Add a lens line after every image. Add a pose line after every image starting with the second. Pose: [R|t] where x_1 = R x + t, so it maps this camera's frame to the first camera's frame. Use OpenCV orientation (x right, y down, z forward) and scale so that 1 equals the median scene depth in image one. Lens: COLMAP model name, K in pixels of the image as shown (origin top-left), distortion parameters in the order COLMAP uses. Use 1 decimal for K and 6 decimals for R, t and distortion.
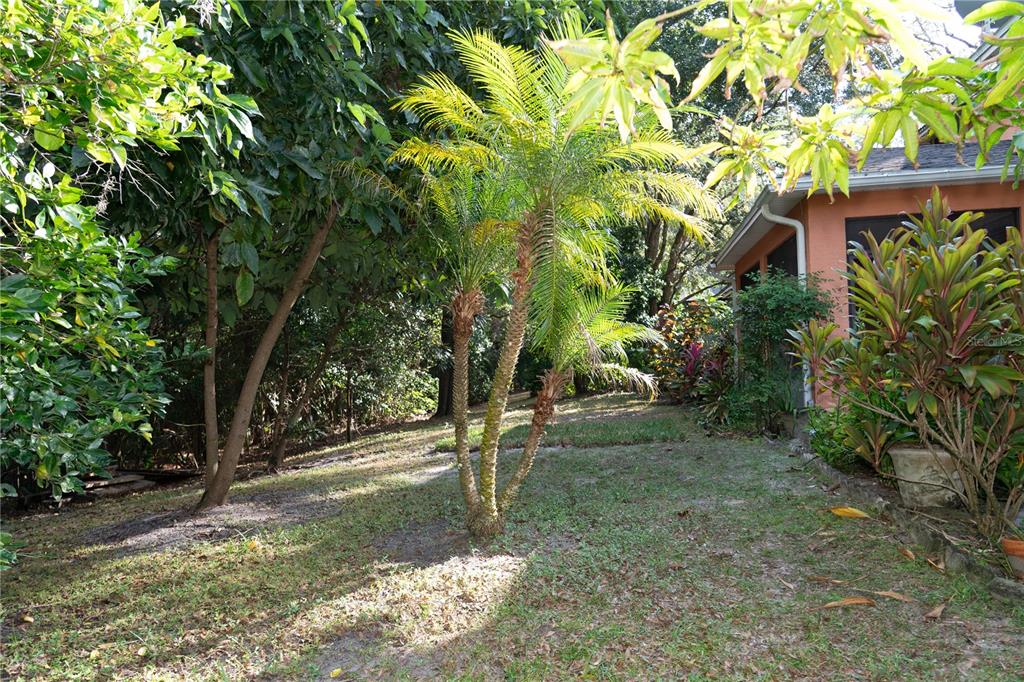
lens RADIAL K [[709.8, 0, 512.6], [0, 709.8, 343.8], [0, 0, 1]] dist [-0.021643, 0.003863]
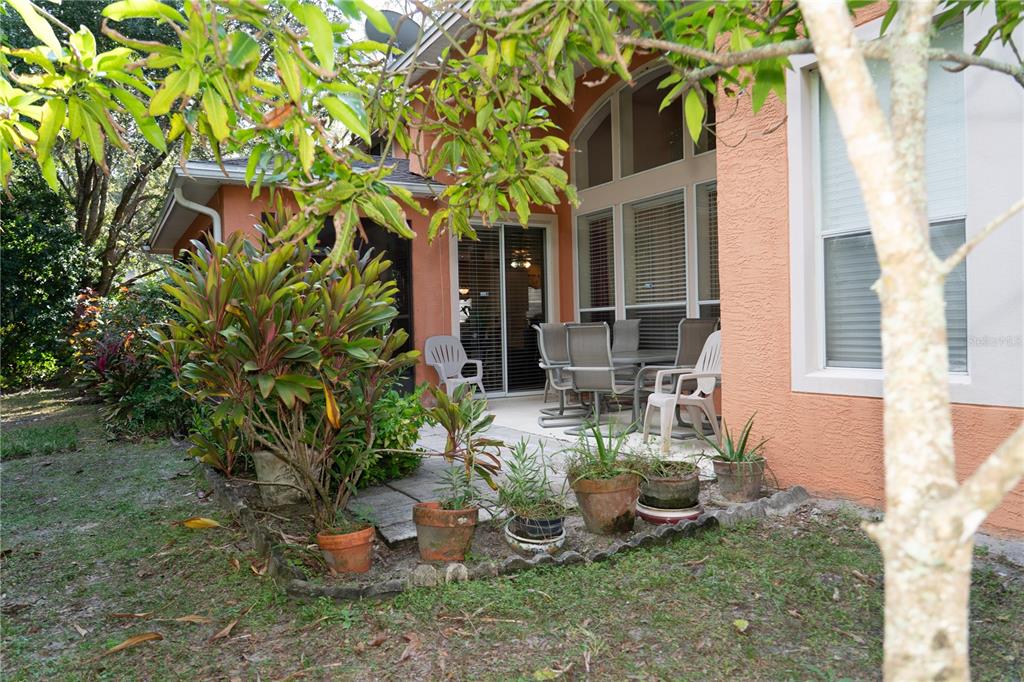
lens RADIAL K [[709.8, 0, 515.3], [0, 709.8, 341.0], [0, 0, 1]] dist [-0.021643, 0.003863]
pose [[0.768986, -0.009365, 0.639197, 0.189005], [-0.004203, 0.999797, 0.019705, -0.029074], [-0.639252, -0.017839, 0.768791, -0.006151]]
